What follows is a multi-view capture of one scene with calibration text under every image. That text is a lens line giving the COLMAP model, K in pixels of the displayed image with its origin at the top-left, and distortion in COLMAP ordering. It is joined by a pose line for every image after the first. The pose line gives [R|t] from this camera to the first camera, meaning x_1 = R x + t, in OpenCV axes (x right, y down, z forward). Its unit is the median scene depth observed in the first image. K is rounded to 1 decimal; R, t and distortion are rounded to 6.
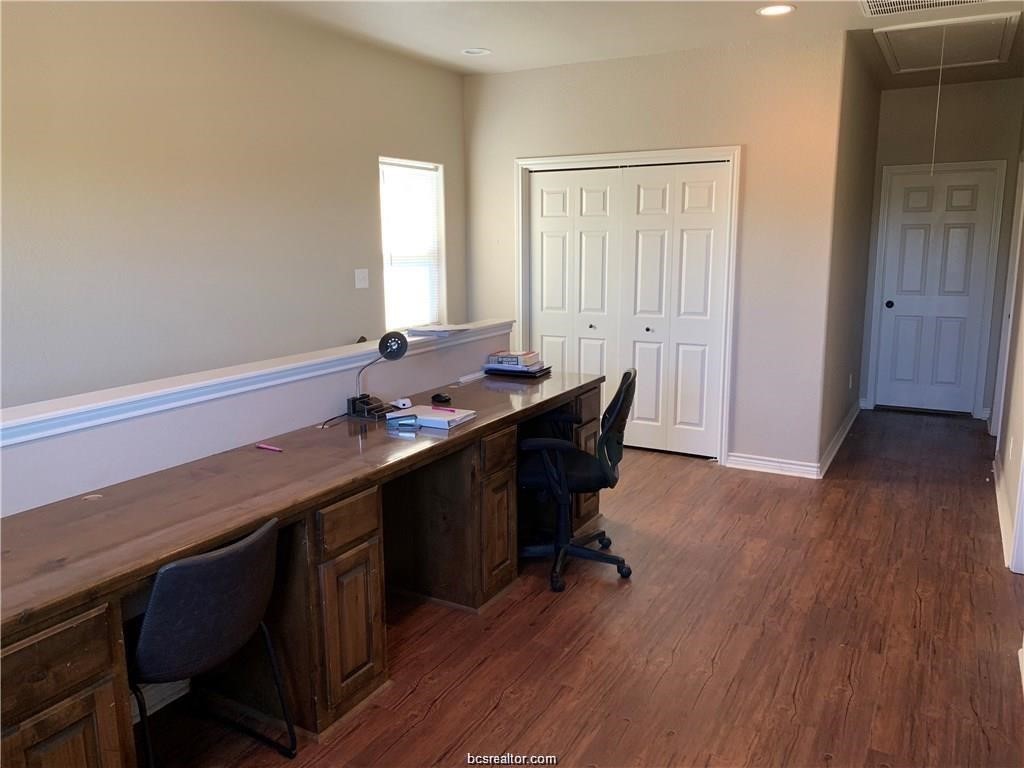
lens RADIAL K [[789.9, 0, 512.0], [0, 789.9, 384.0], [0, 0, 1]] dist [0.001130, -0.004876]
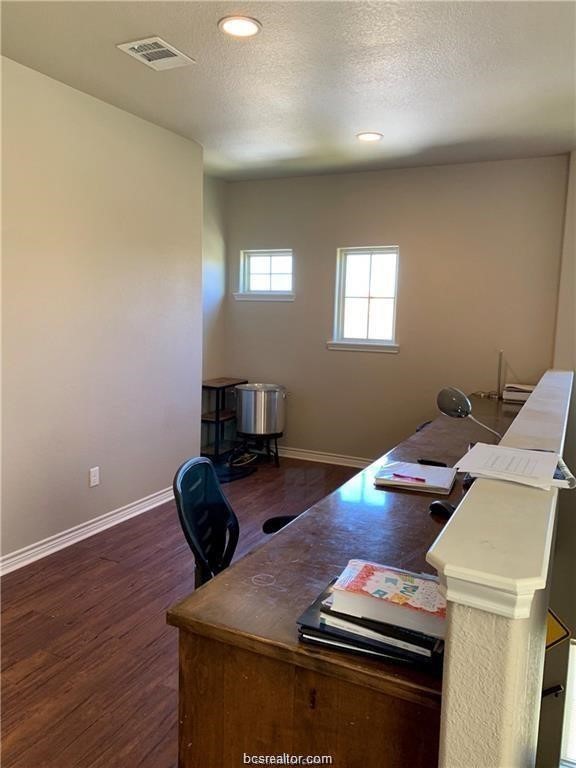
lens RADIAL K [[592.5, 0, 288.0], [0, 592.5, 384.0], [0, 0, 1]] dist [0.001130, -0.004876]
pose [[-0.998631, -0.011665, -0.050998, 0.110574], [-0.026738, 0.951693, 0.305886, -0.332324], [0.044967, 0.306830, -0.950701, 1.921727]]
